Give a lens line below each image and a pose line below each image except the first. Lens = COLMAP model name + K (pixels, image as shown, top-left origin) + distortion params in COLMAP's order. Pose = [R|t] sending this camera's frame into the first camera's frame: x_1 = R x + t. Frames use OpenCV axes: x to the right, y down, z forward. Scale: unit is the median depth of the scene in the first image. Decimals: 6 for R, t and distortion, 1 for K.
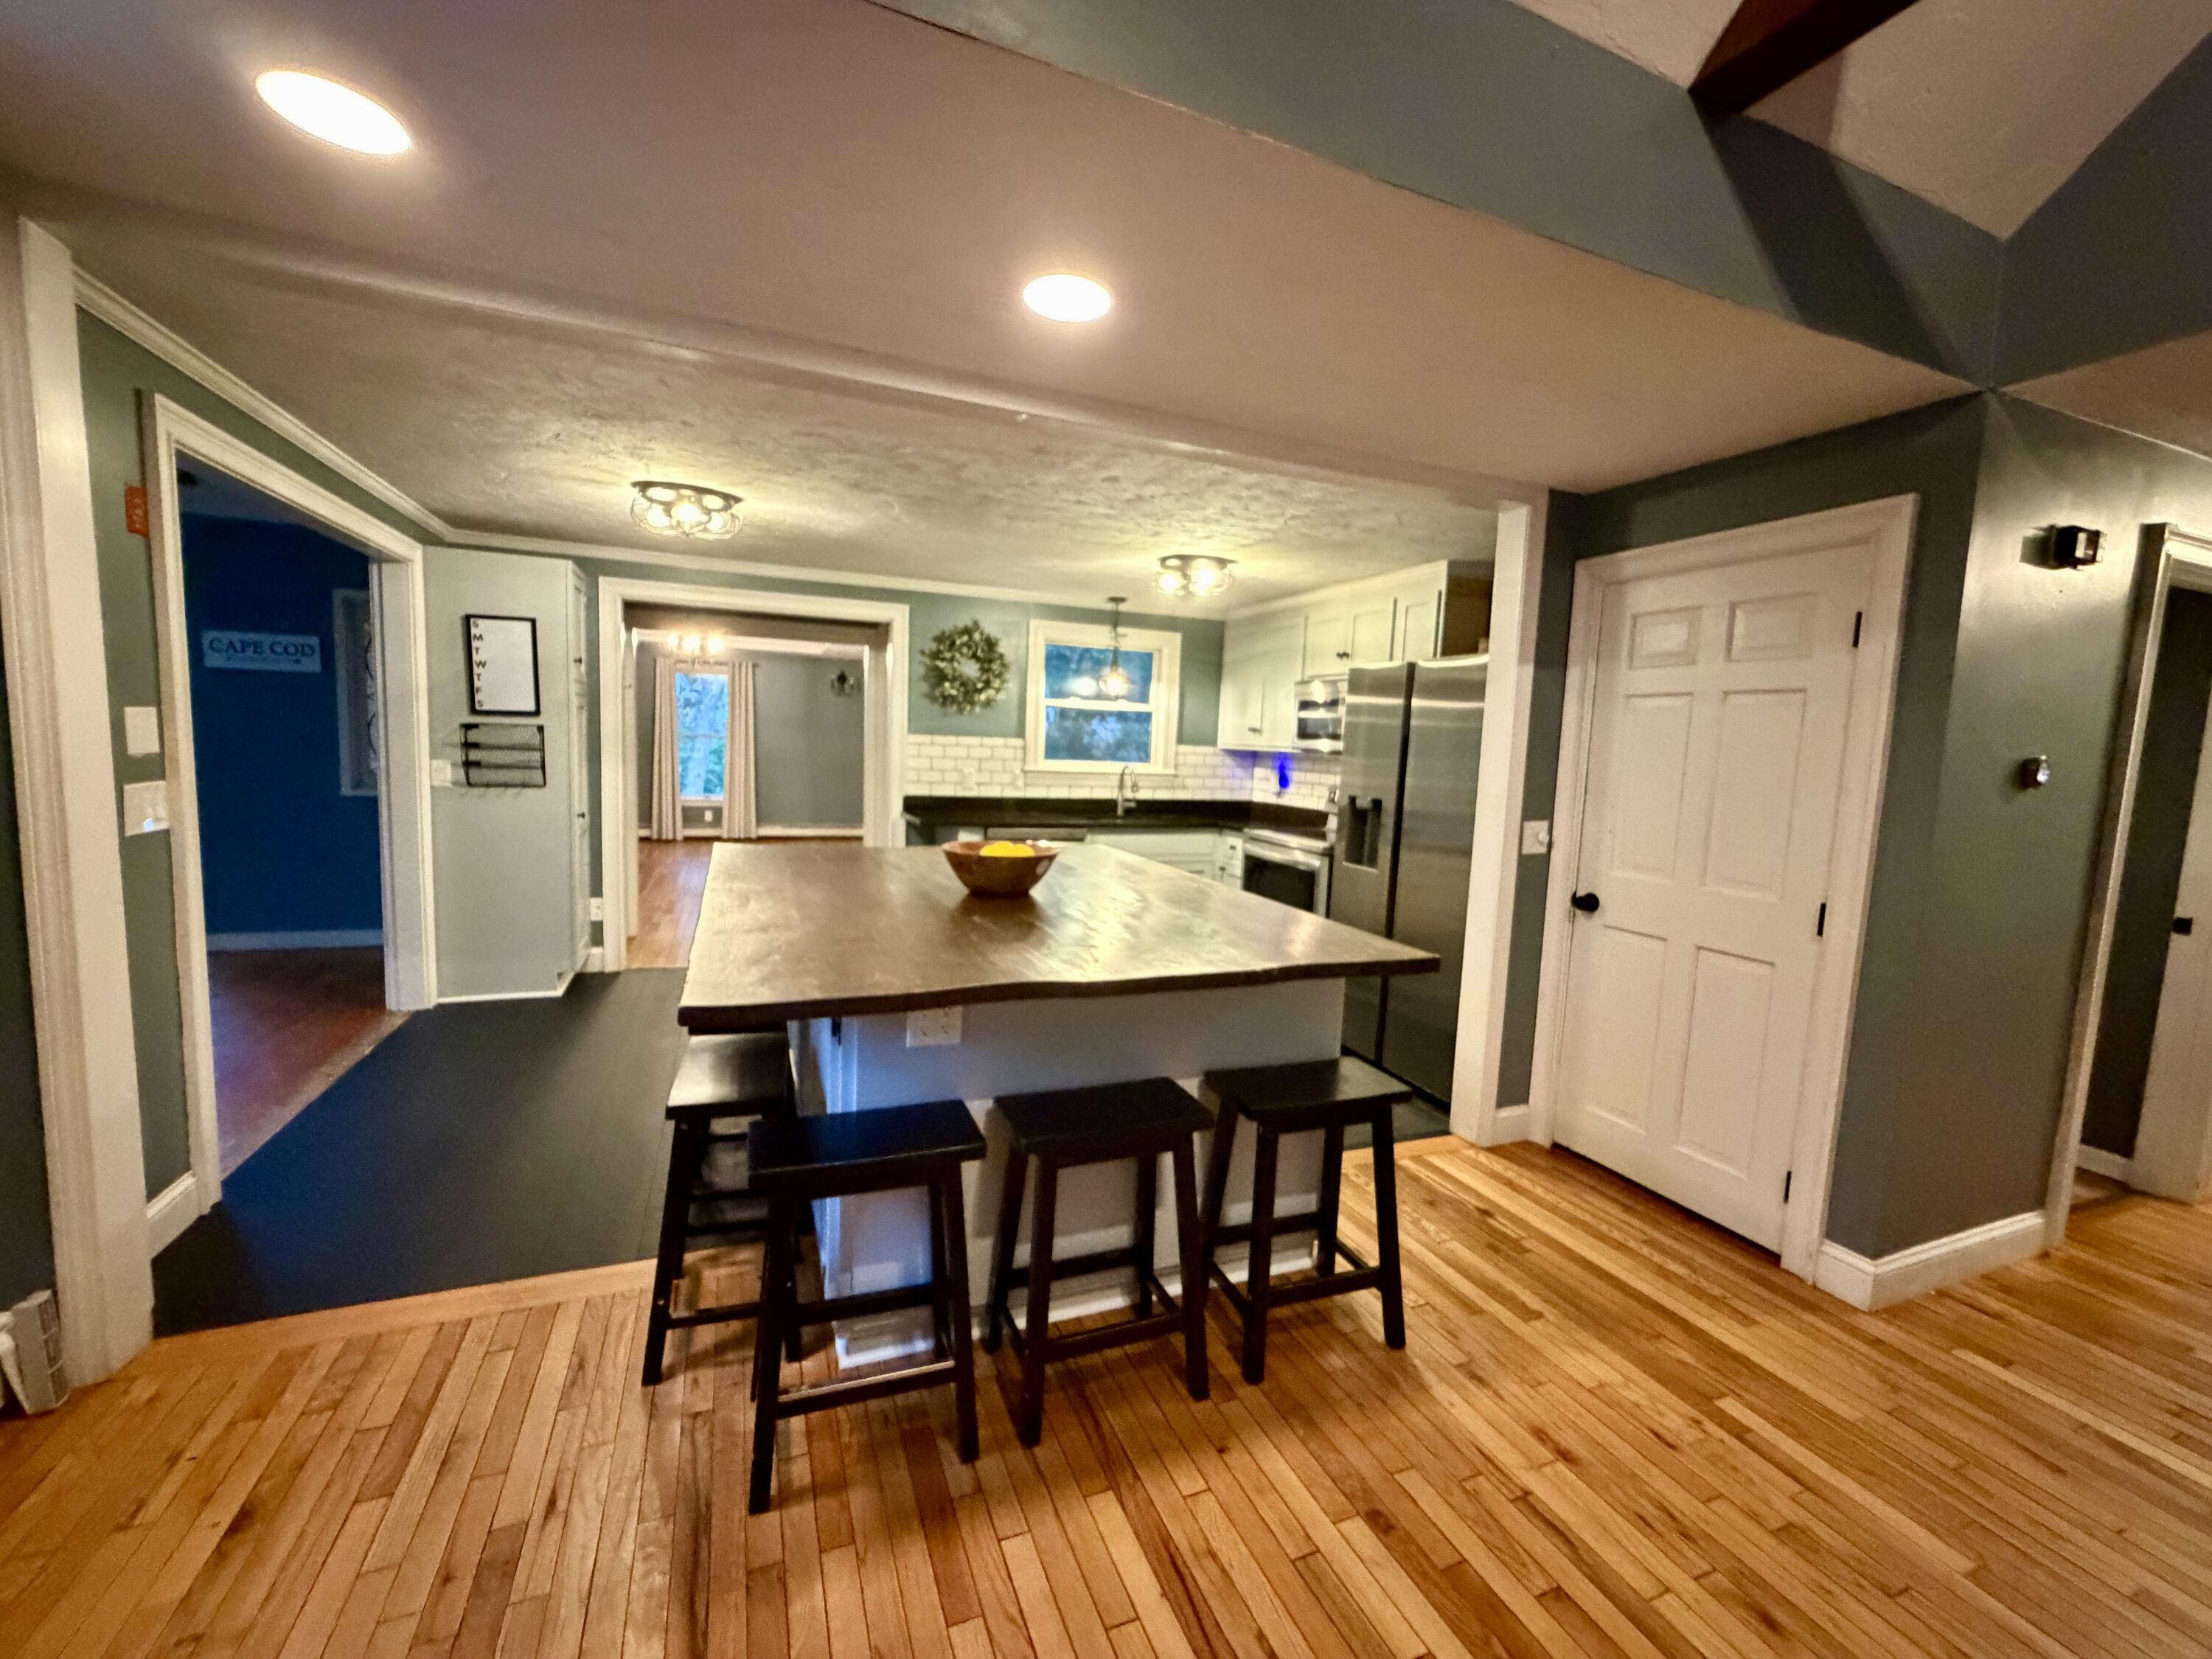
lens RADIAL K [[887.0, 0, 1097.4], [0, 887.0, 831.6], [0, 0, 1]] dist [-0.000006, -0.000190]
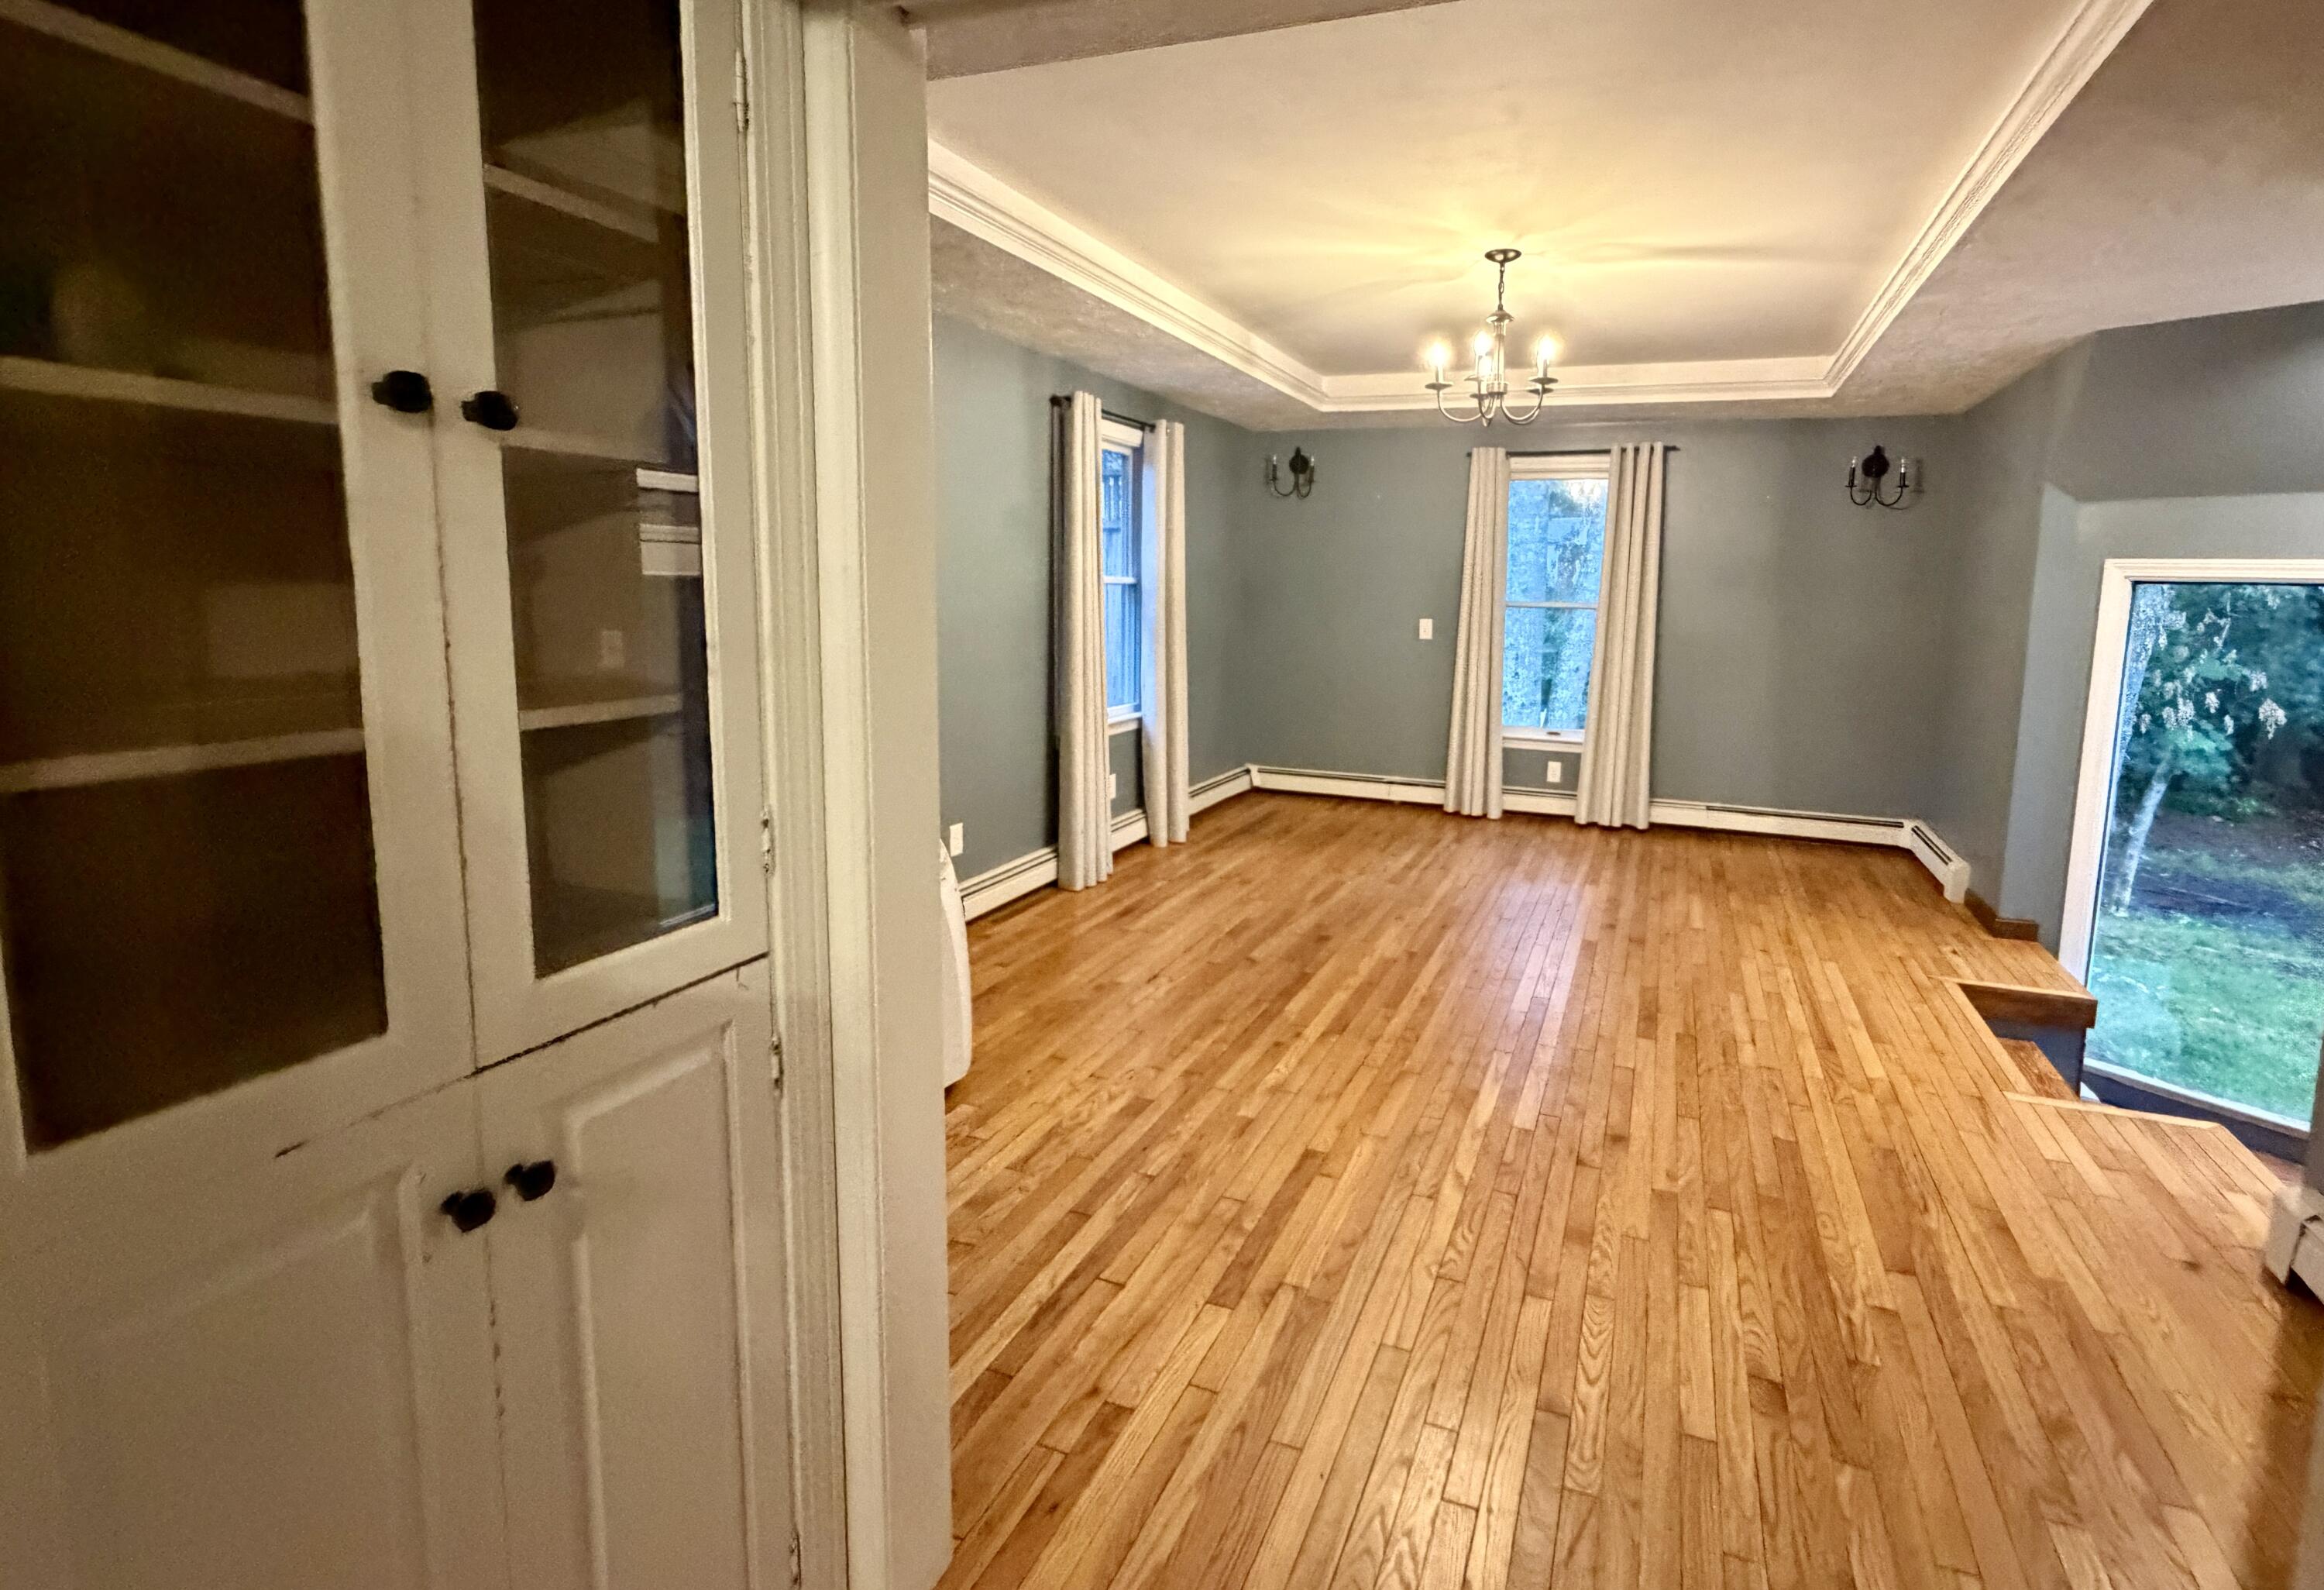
lens RADIAL K [[1203.4, 0, 1165.5], [0, 1203.4, 744.7], [0, 0, 1]] dist [-0.001463, -0.000389]
pose [[0.743793, 0.060591, -0.665658, -0.297658], [-0.057456, 0.997993, 0.026642, -0.071244], [0.665936, 0.018430, 0.745781, 0.687966]]
